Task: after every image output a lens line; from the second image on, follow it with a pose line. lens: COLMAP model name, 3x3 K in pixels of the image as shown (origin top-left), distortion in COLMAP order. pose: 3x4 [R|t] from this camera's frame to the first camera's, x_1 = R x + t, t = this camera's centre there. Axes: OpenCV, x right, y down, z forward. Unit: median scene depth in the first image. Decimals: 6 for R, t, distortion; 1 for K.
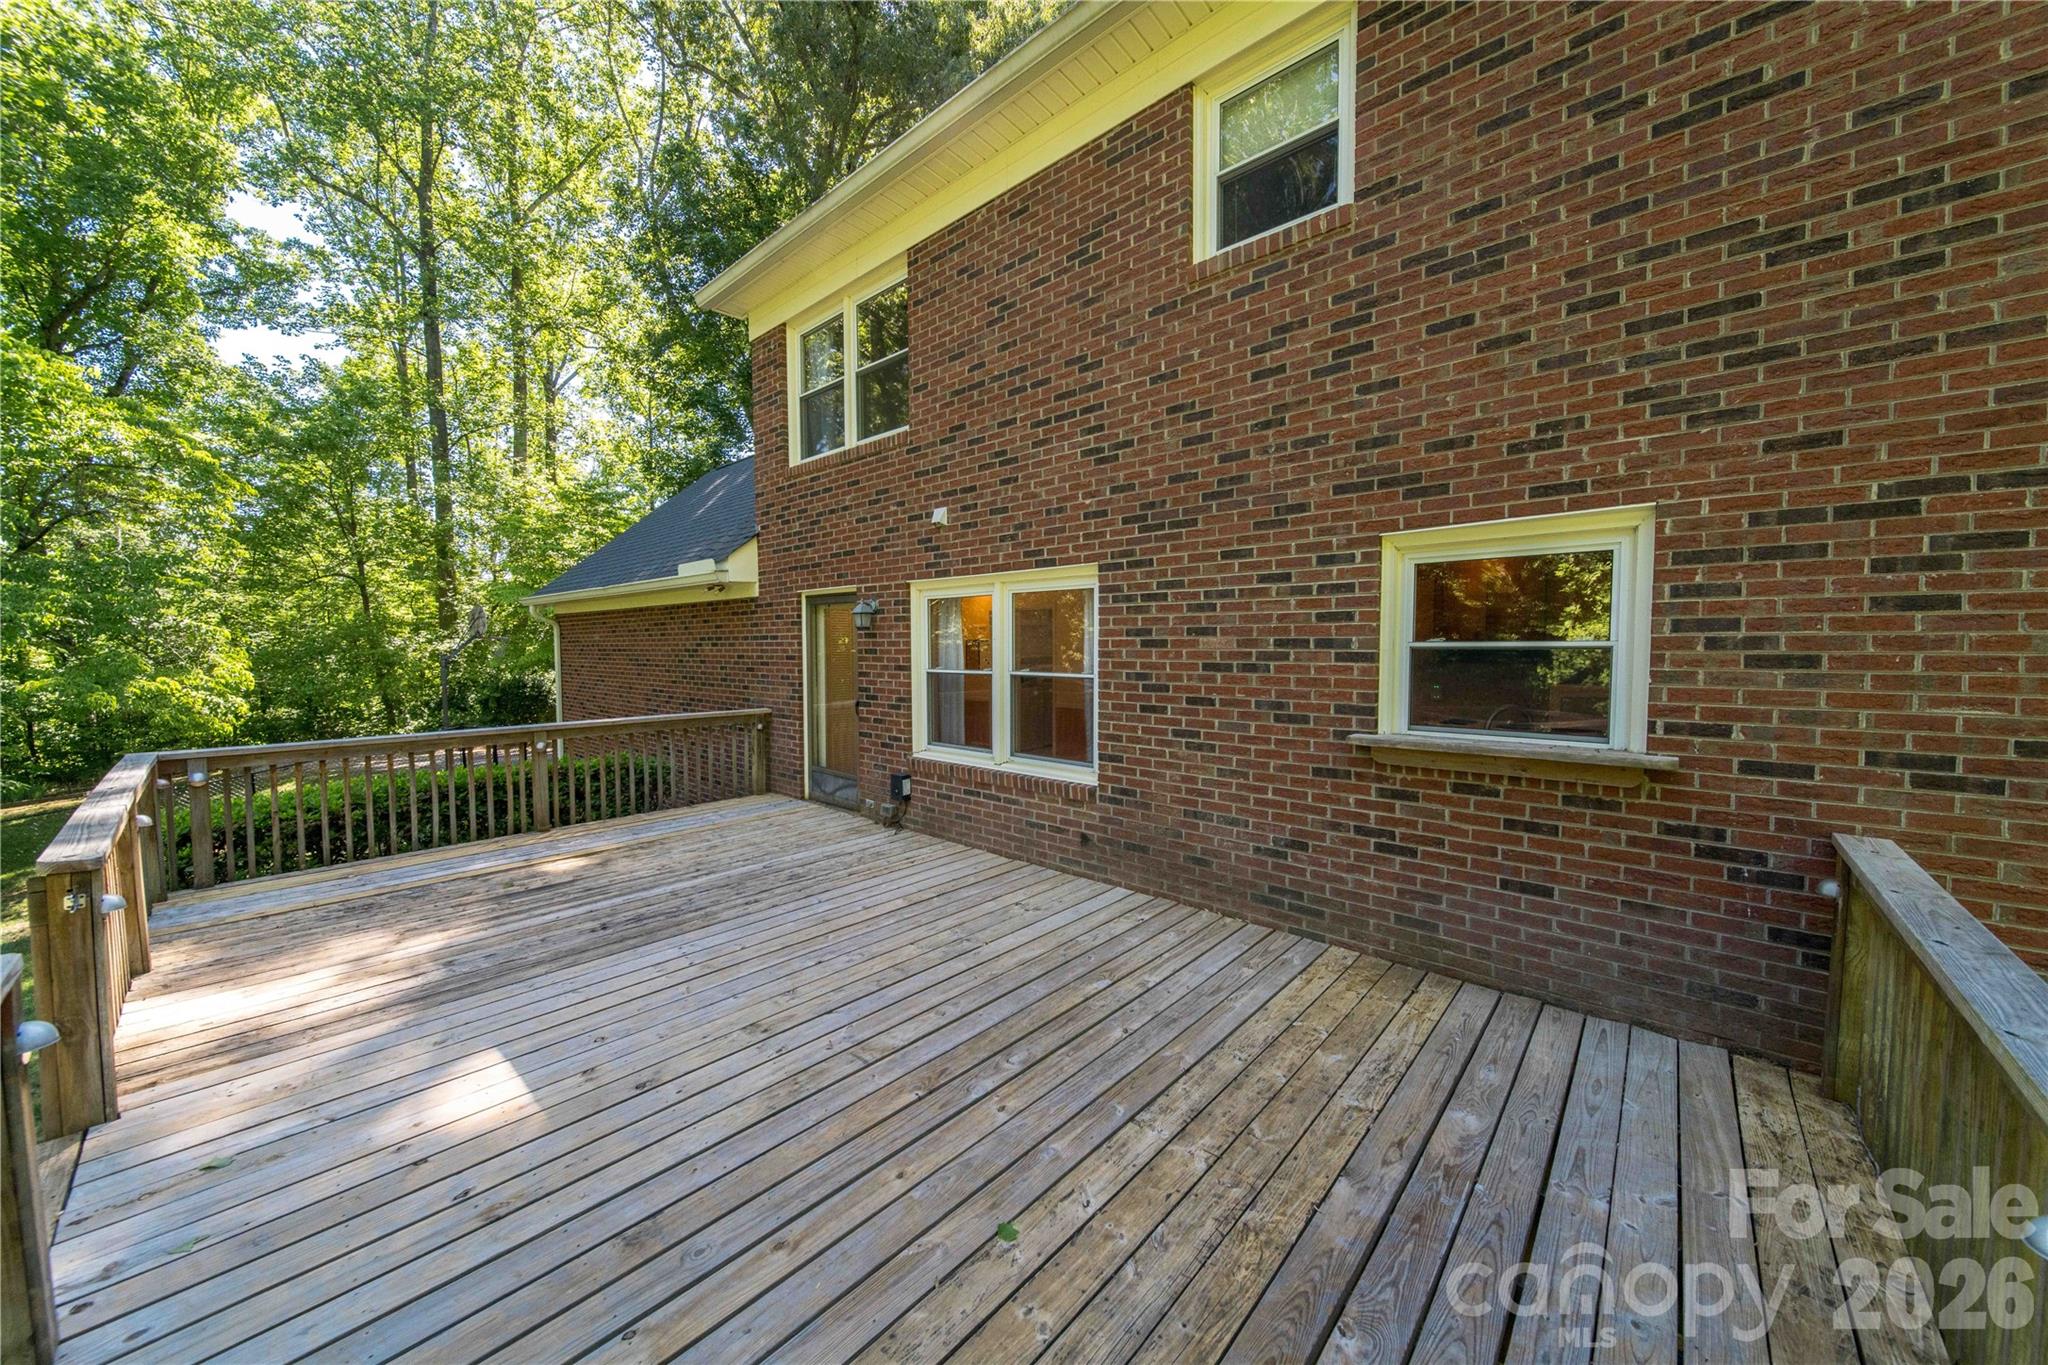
lens RADIAL K [[723.0, 0, 1030.3], [0, 723.0, 687.8], [0, 0, 1]] dist [0.000124, -0.000293]
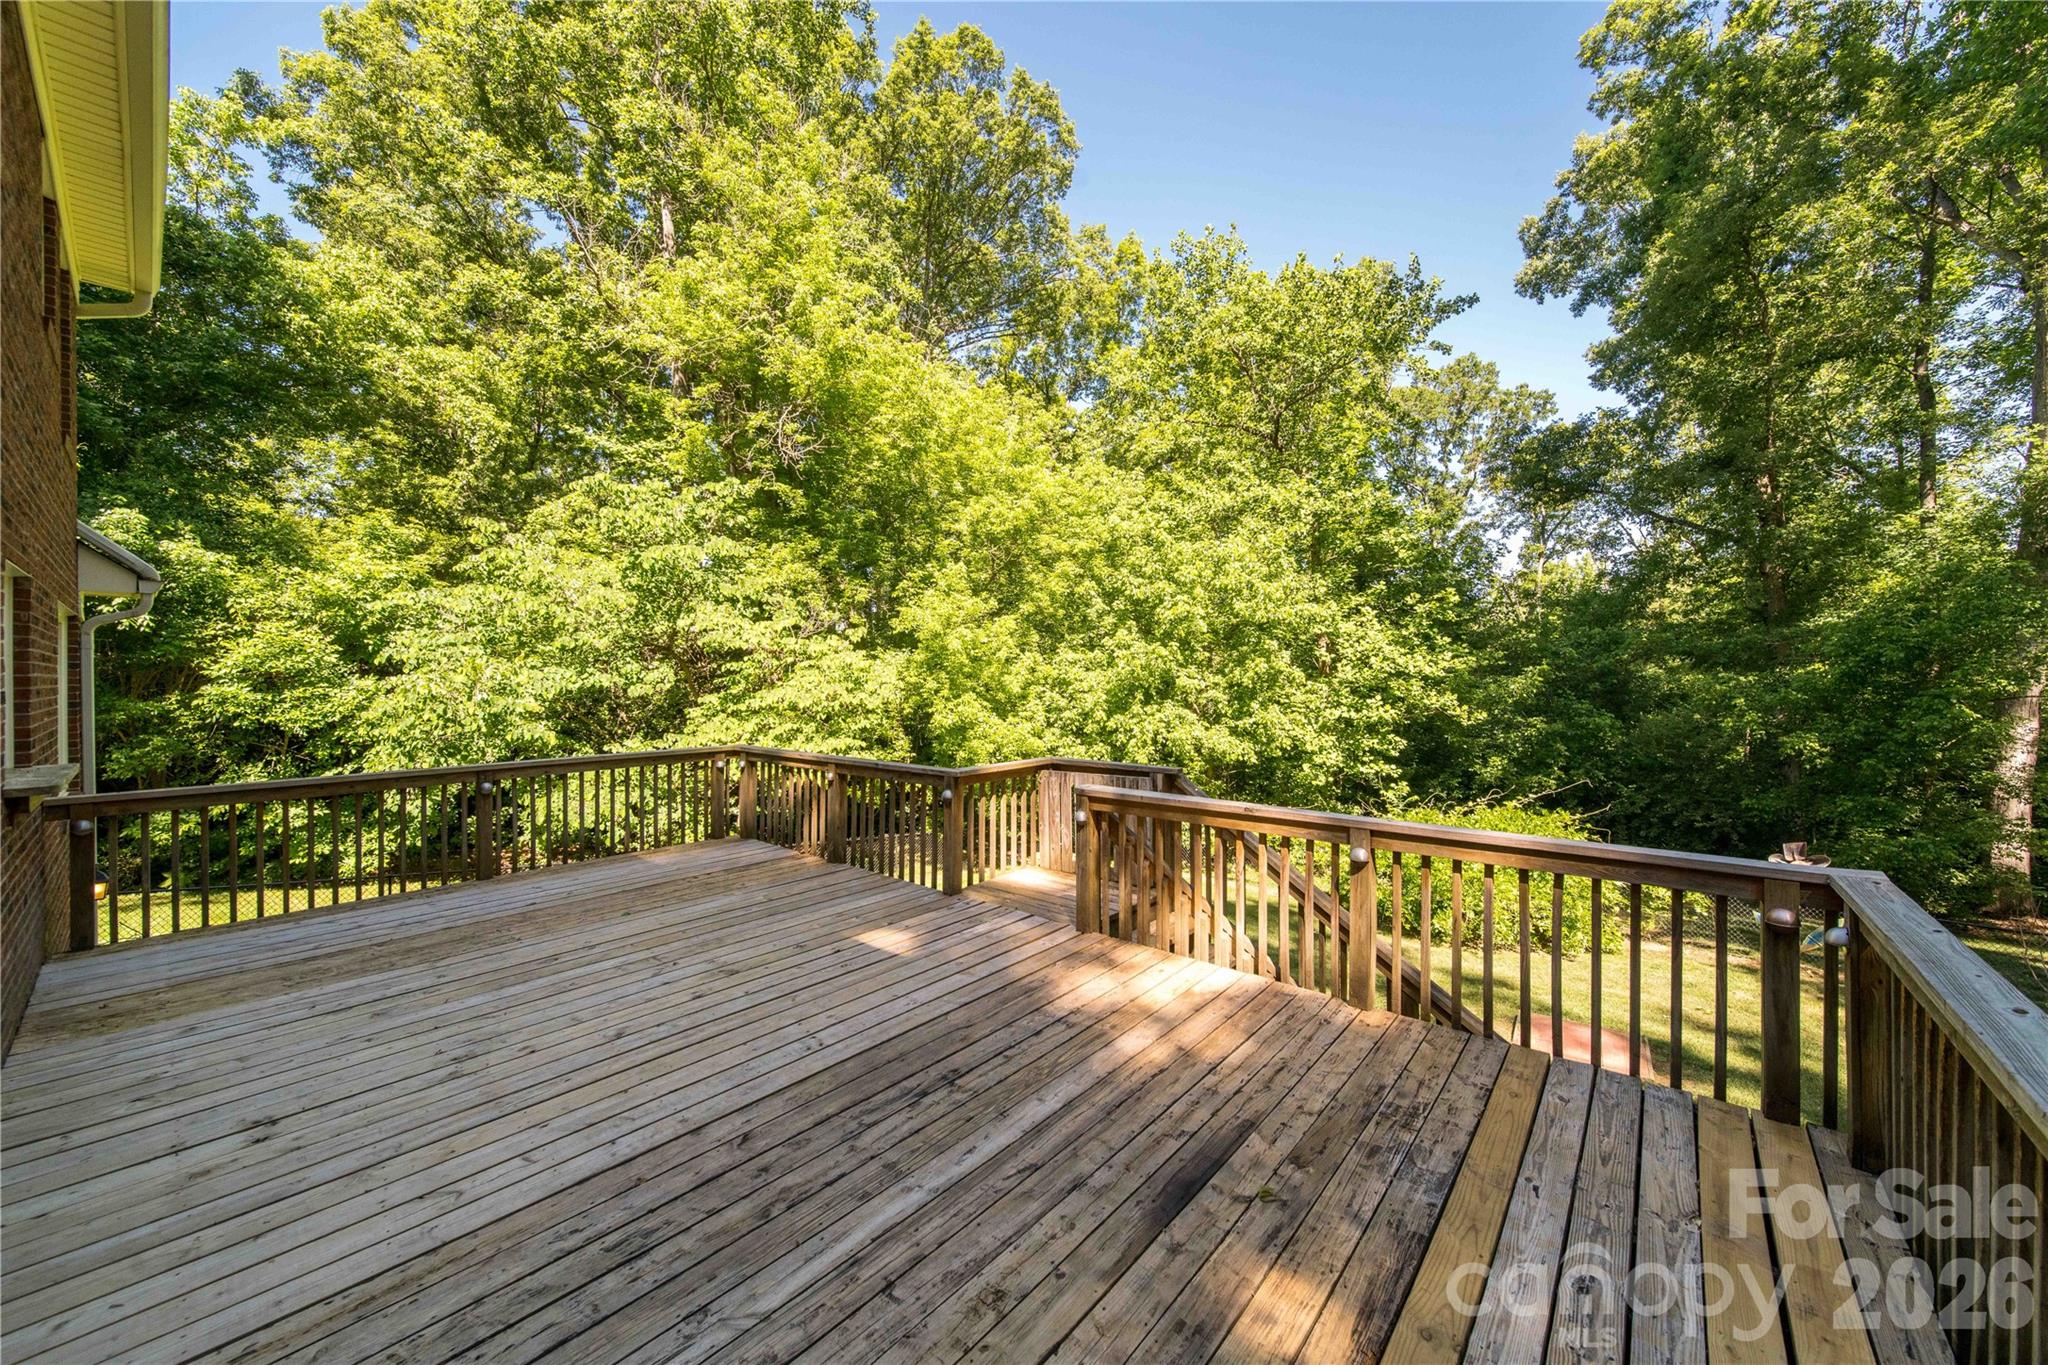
lens RADIAL K [[723.0, 0, 1003.3], [0, 723.0, 678.6], [0, 0, 1]] dist [0.000124, -0.000293]
pose [[-0.999997, -0.001297, -0.001845, -0.674028], [-0.001395, 0.998517, 0.054425, -0.093150], [0.001772, 0.054428, -0.998516, 1.754489]]
